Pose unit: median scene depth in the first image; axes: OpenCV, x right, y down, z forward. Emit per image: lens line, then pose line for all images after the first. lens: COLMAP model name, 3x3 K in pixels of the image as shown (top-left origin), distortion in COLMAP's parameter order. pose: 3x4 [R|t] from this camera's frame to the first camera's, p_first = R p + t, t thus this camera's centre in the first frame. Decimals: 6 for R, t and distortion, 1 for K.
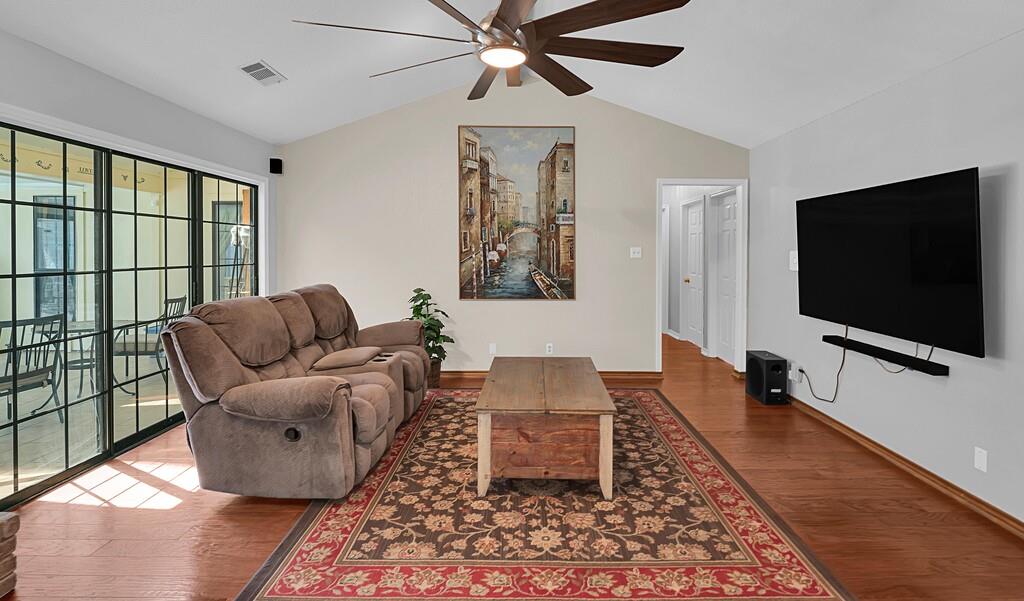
lens RADIAL K [[496.2, 0, 534.4], [0, 496.2, 256.4], [0, 0, 1]] dist [-0.003262, -0.002425]
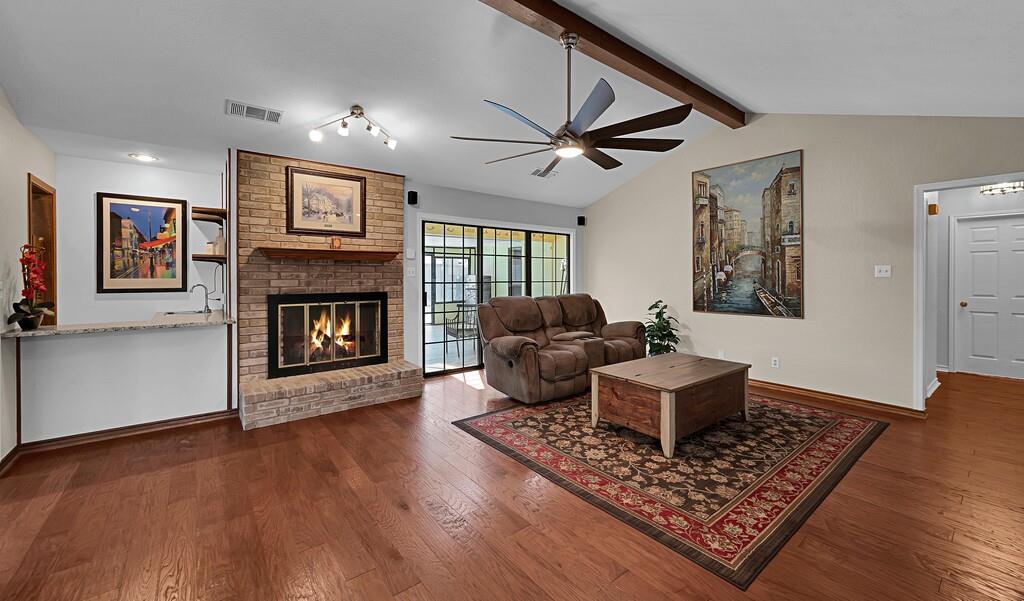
lens RADIAL K [[410.6, 0, 502.7], [0, 410.6, 279.5], [0, 0, 1]] dist [-0.004146, -0.000472]
pose [[0.594035, 0.001600, -0.804437, 0.558518], [-0.005720, 0.999981, -0.002235, 0.018224], [0.804419, 0.005929, 0.594033, 0.002349]]
